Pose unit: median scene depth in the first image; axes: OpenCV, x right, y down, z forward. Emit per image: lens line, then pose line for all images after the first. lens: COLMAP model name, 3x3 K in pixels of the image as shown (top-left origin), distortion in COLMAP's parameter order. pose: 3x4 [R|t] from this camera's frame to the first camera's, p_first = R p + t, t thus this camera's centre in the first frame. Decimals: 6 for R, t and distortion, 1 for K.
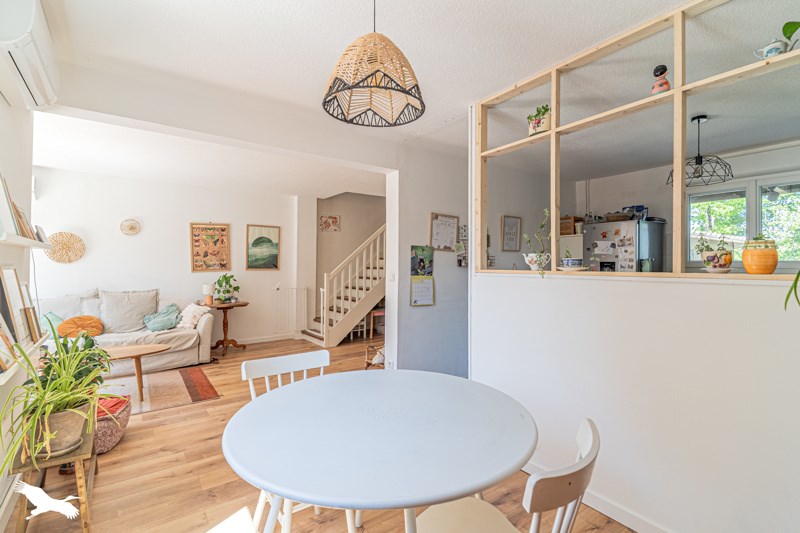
lens RADIAL K [[379.5, 0, 403.3], [0, 379.5, 254.2], [0, 0, 1]] dist [0.024821, -0.000244]
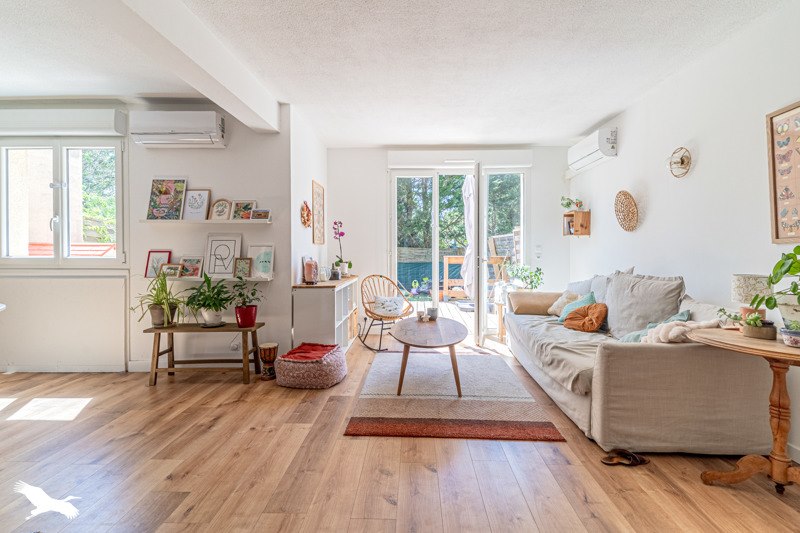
lens RADIAL K [[379.5, 0, 403.3], [0, 379.5, 254.2], [0, 0, 1]] dist [0.024821, -0.000244]
pose [[-0.607318, 0.000090, -0.794459, -0.044889], [0.015820, 0.999803, -0.011981, 0.090186], [0.794301, -0.019845, -0.607200, 1.461577]]
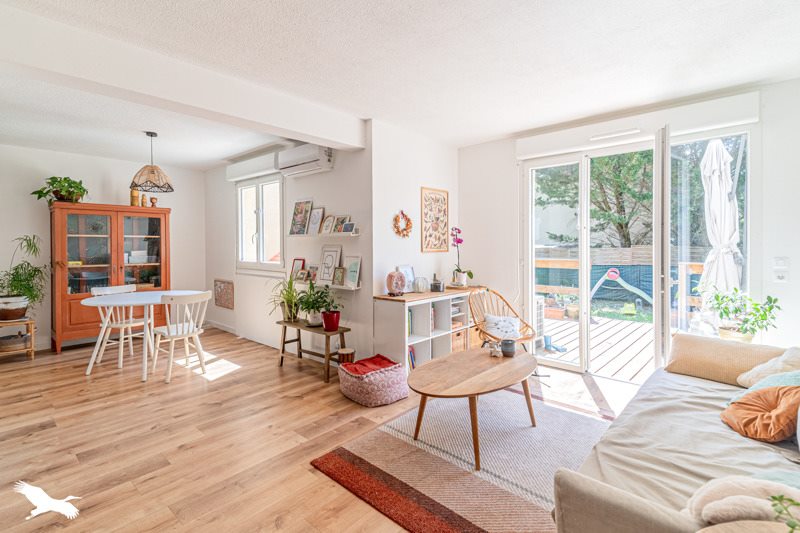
lens RADIAL K [[380.4, 0, 396.3], [0, 380.4, 248.2], [0, 0, 1]] dist [0.022299, -0.000242]
pose [[-0.978663, -0.001691, -0.205464, -0.489649], [0.001545, 0.999877, -0.015584, 0.046142], [0.205465, -0.015569, -0.978541, 1.627408]]
